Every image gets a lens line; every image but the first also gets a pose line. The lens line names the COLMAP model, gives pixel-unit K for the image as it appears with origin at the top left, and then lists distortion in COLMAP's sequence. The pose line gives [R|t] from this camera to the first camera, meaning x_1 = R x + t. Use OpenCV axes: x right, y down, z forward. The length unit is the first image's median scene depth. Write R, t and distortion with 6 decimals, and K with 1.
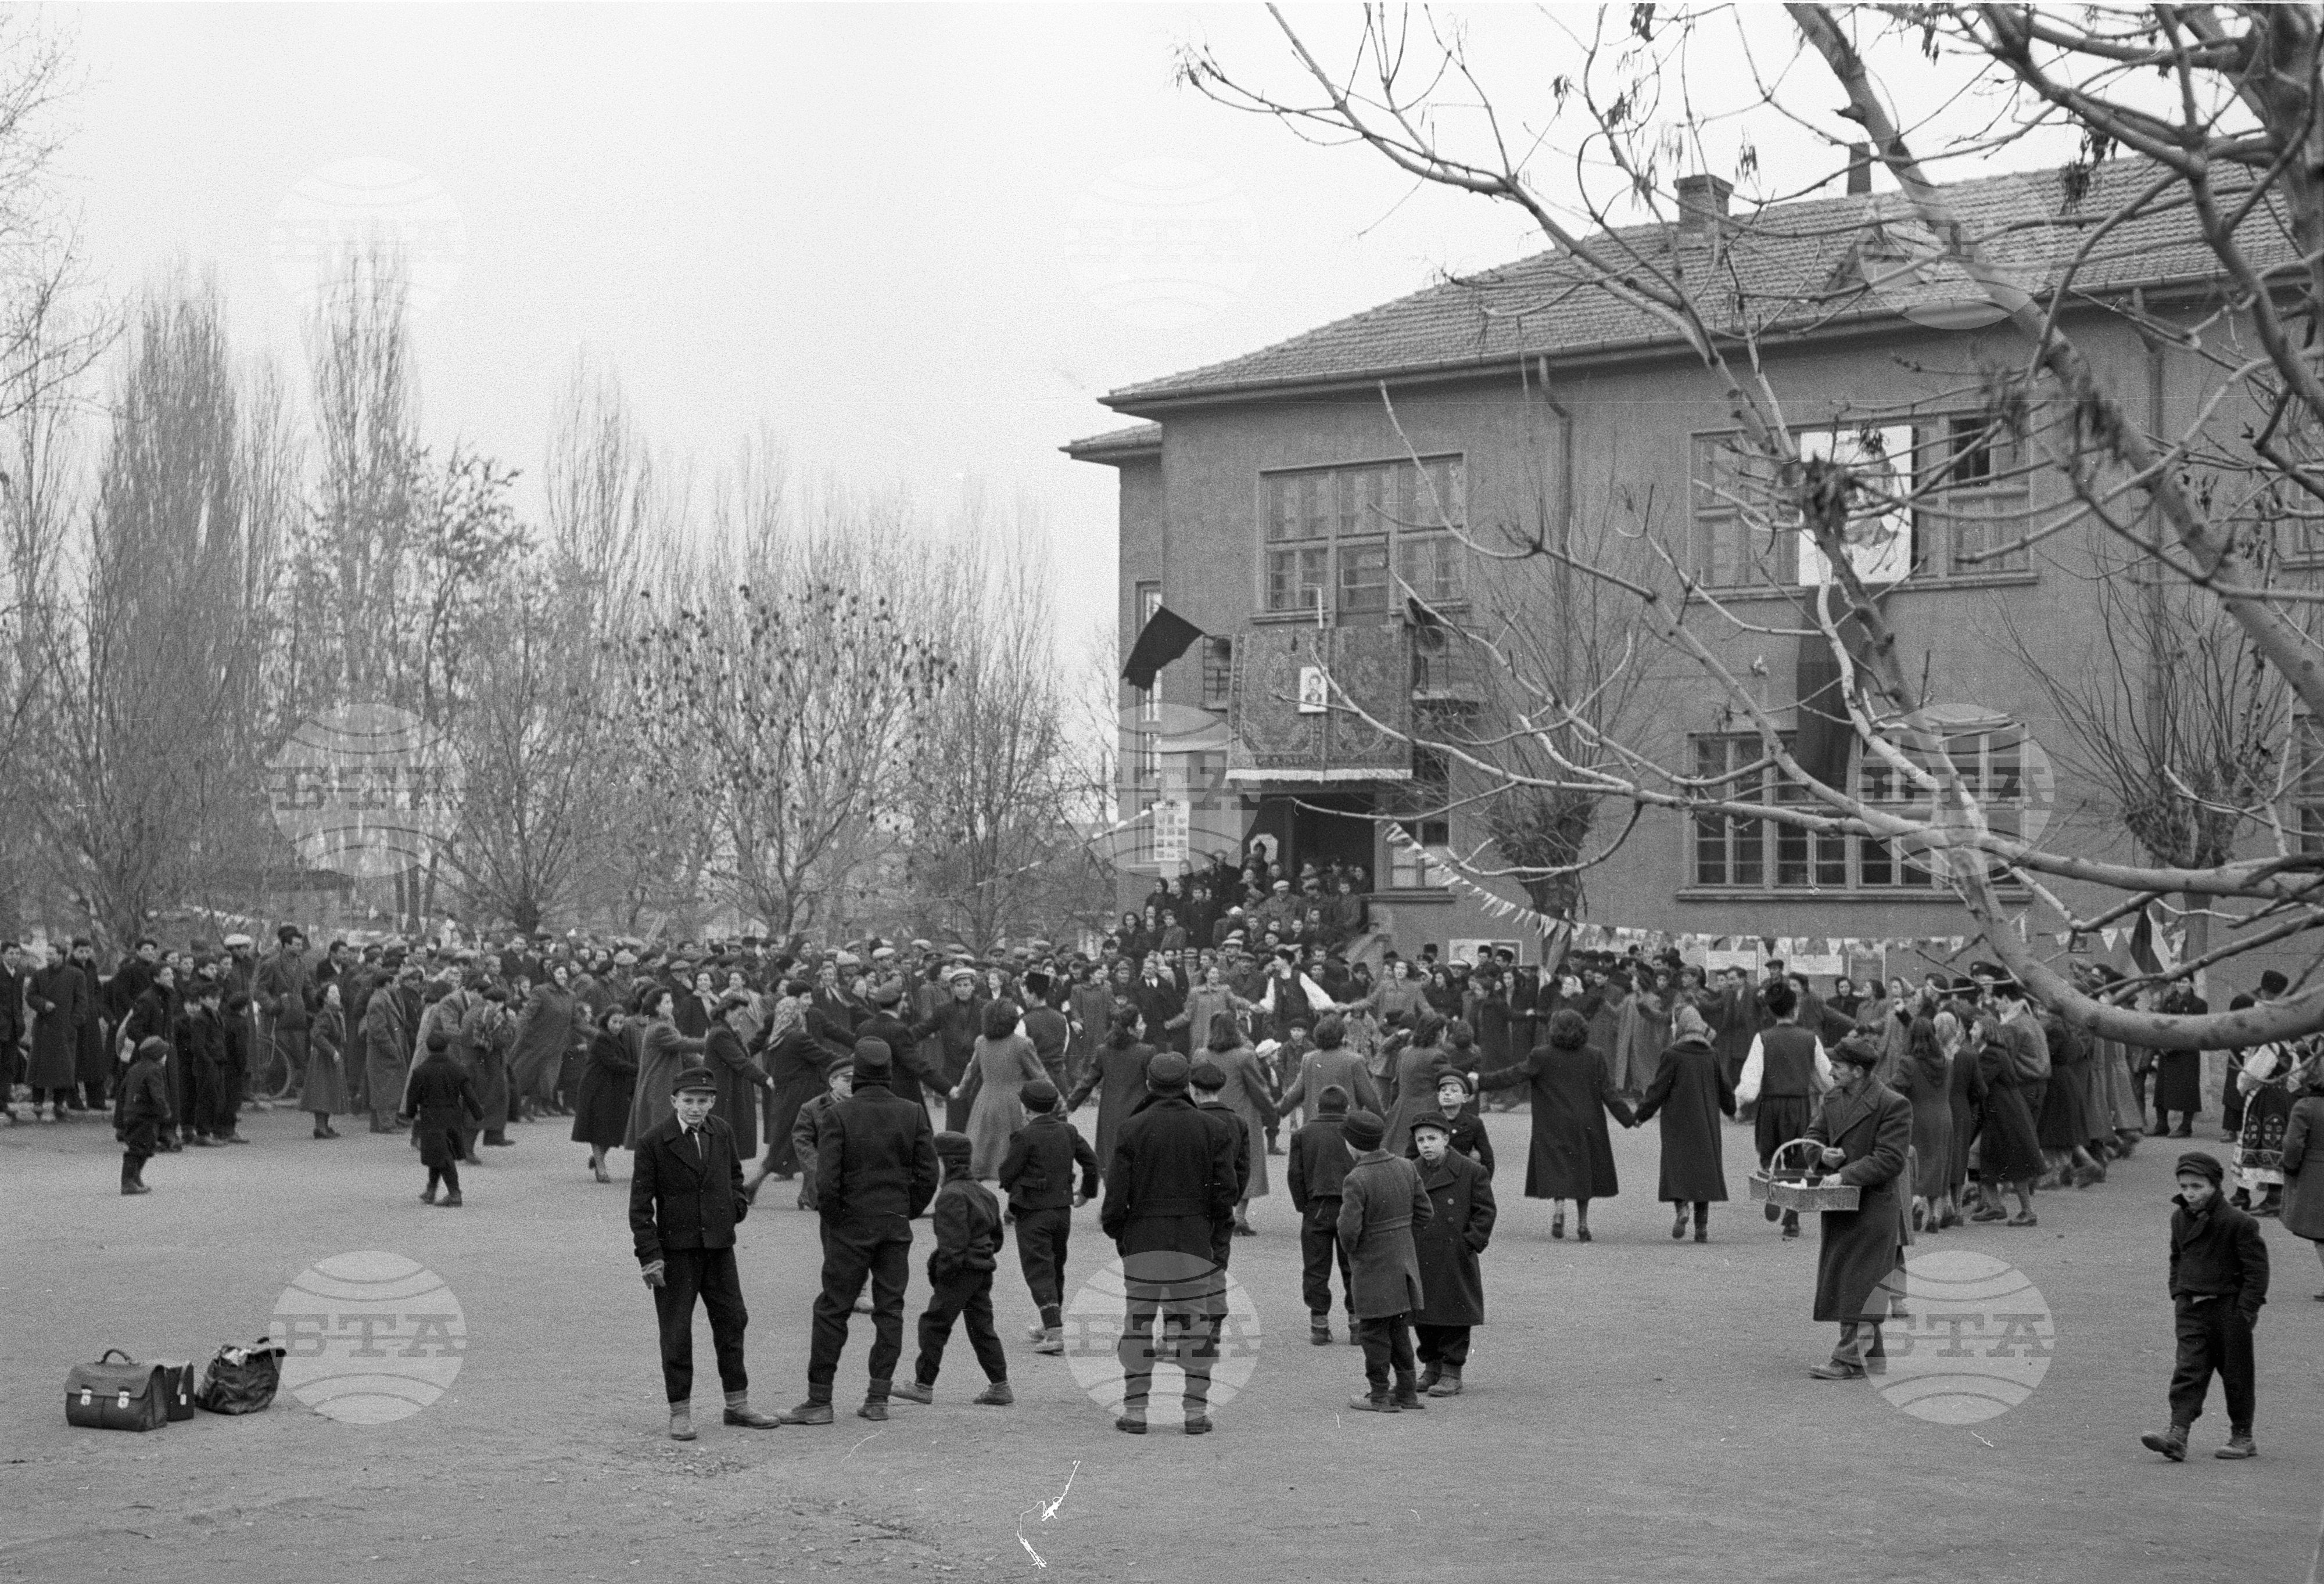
lens RADIAL K [[4011.0, 0, 1160.3], [0, 4011.0, 749.3], [0, 0, 1]] dist [-0.017155, 0.063013]
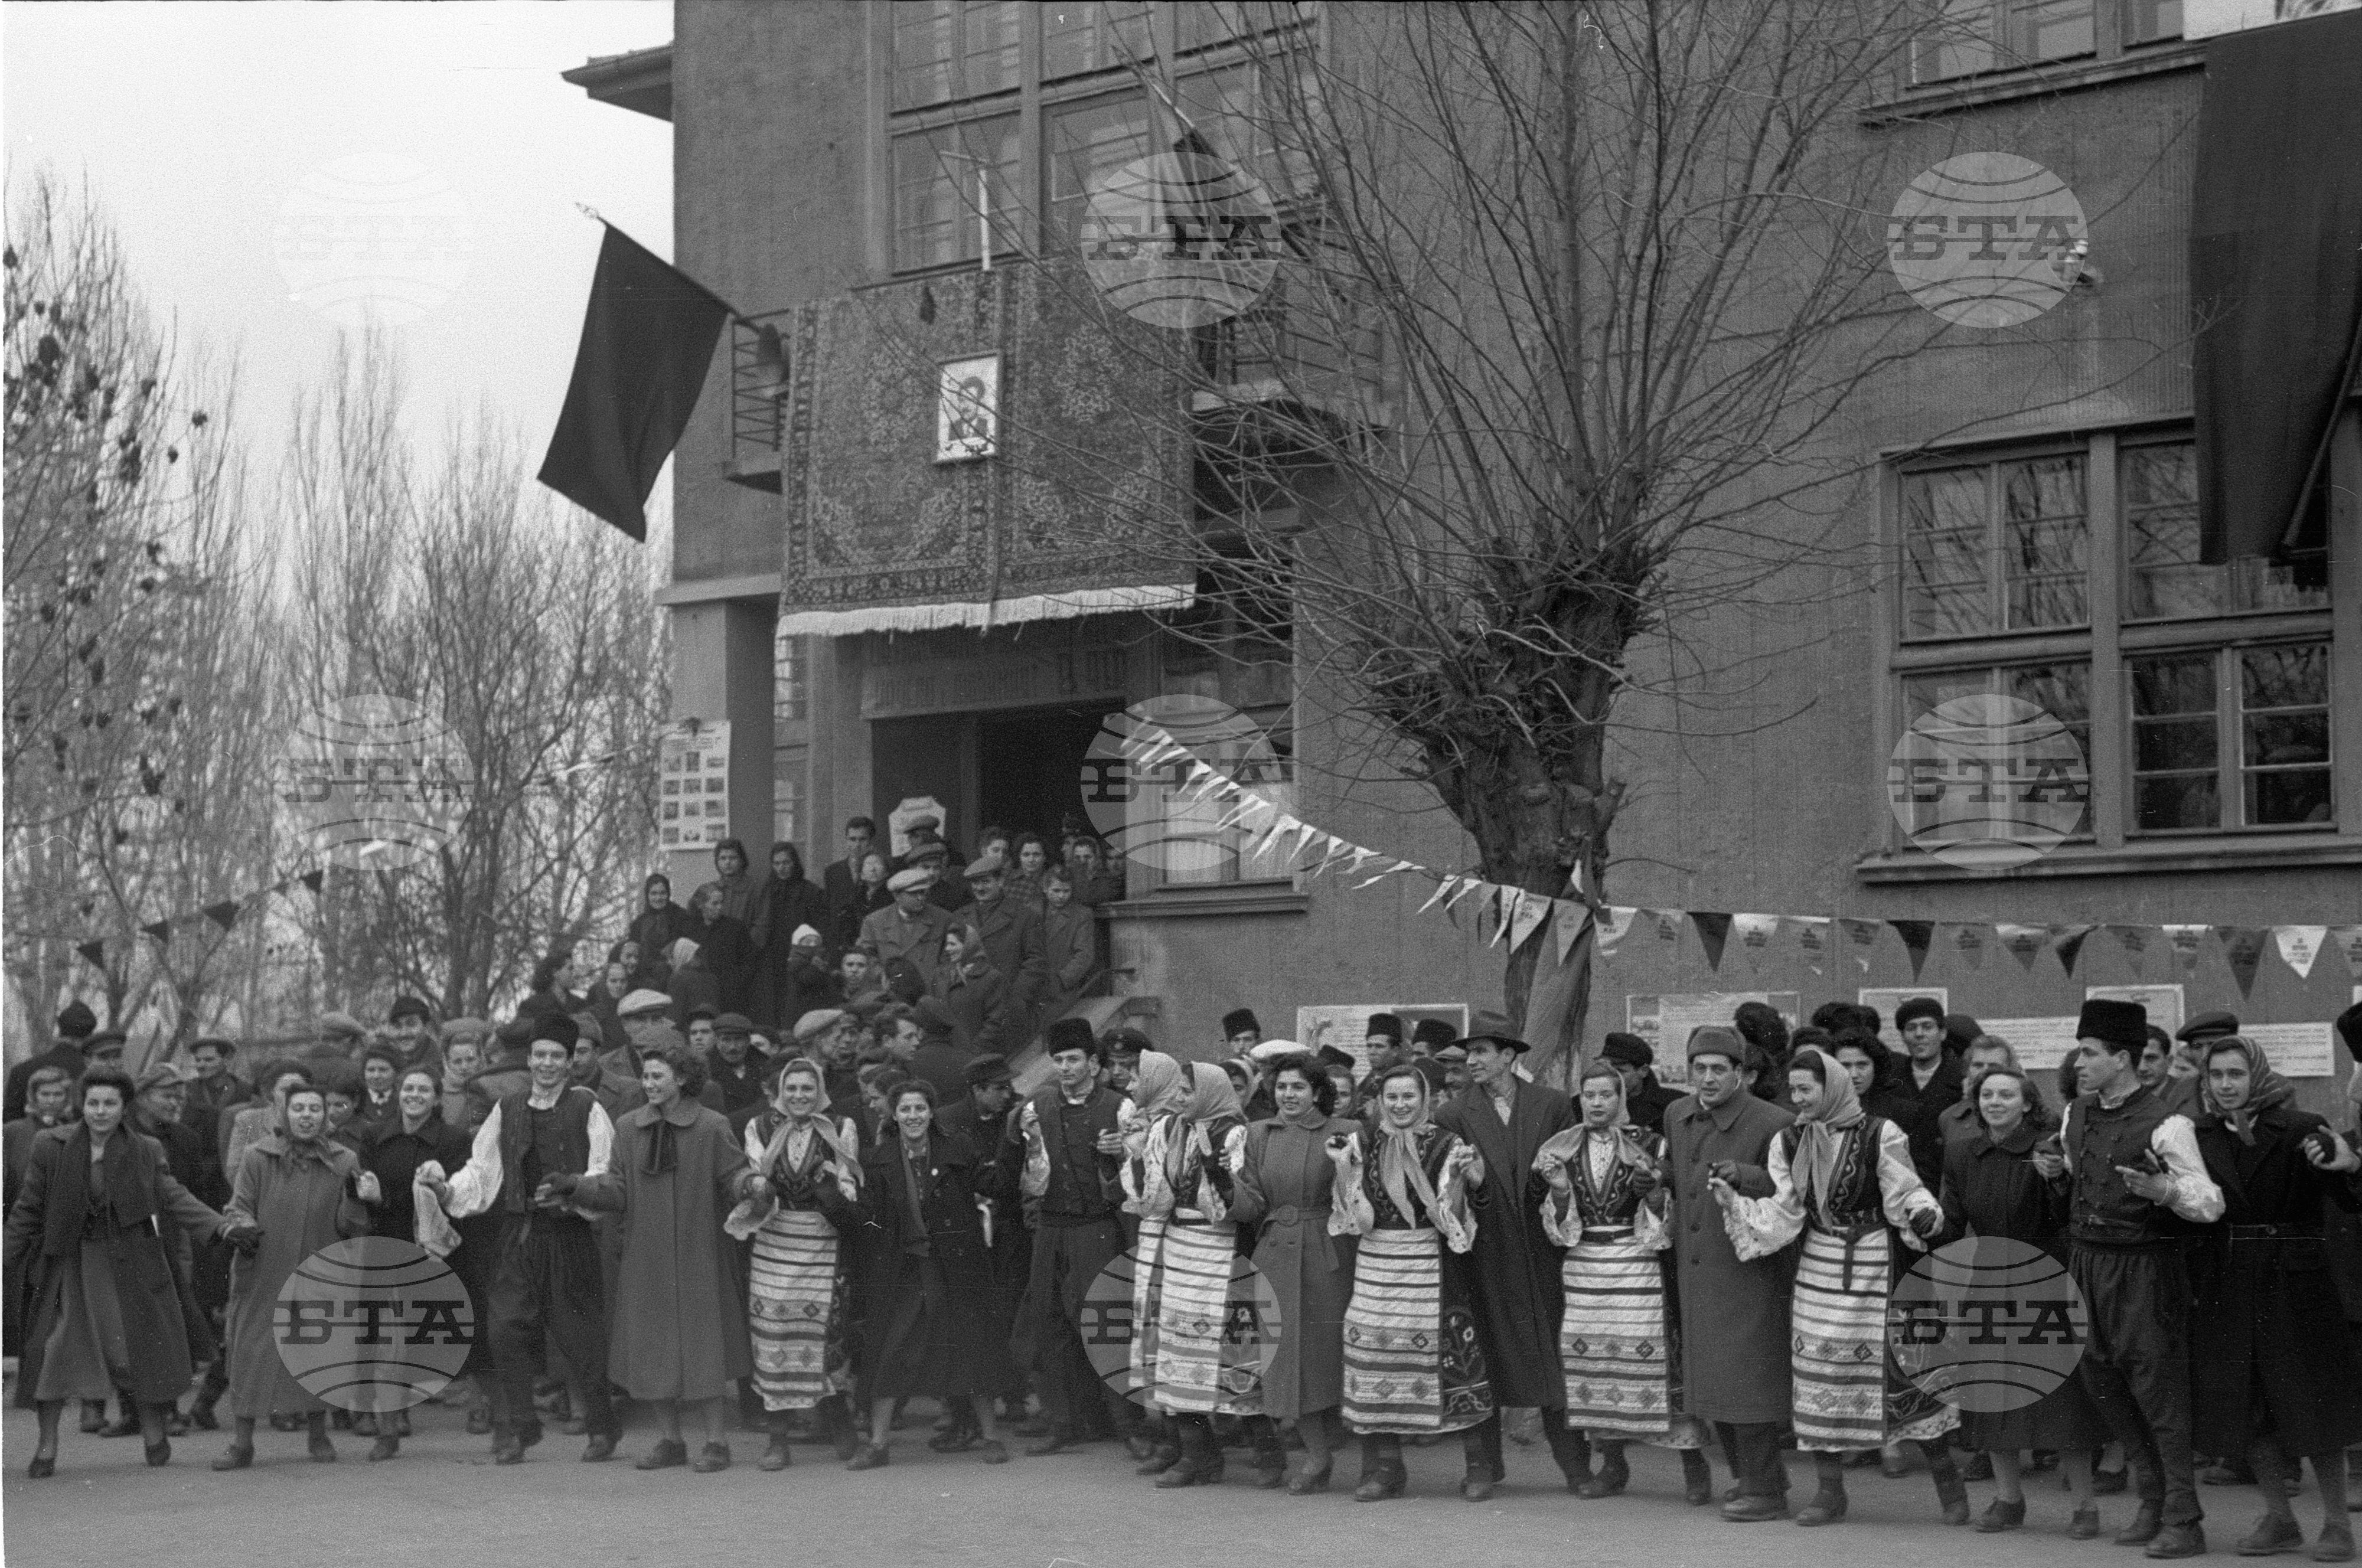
lens RADIAL K [[3537.9, 0, 1181.0], [0, 3537.9, 784.0], [0, 0, 1]] dist [-0.051564, -0.105424]
pose [[0.999980, -0.001839, -0.006012, 0.062509], [0.001508, 0.998501, -0.054713, 0.044471], [0.006104, 0.054702, 0.998484, 0.629489]]
